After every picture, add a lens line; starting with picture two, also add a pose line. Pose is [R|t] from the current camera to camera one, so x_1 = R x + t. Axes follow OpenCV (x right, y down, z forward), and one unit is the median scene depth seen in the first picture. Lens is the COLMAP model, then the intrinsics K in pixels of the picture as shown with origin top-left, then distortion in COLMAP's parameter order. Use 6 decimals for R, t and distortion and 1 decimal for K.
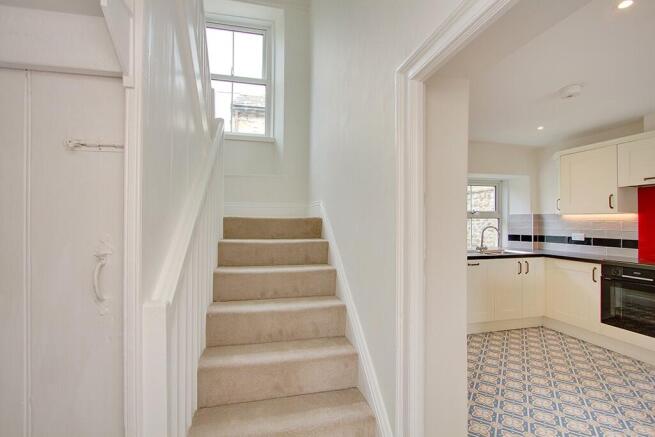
lens RADIAL K [[302.1, 0, 324.8], [0, 302.1, 217.8], [0, 0, 1]] dist [-0.010846, -0.000201]
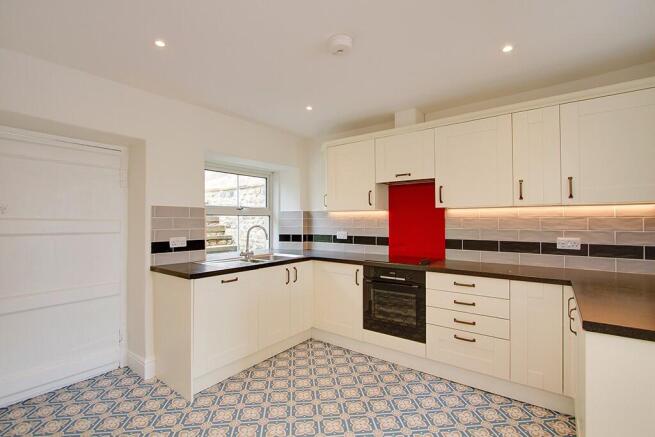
lens RADIAL K [[302.1, 0, 328.9], [0, 302.1, 217.4], [0, 0, 1]] dist [-0.010846, -0.000201]
pose [[0.777109, -0.001116, 0.629365, 0.215796], [-0.001989, 0.999989, 0.004229, 0.003056], [-0.629363, -0.004539, 0.777098, 0.289358]]
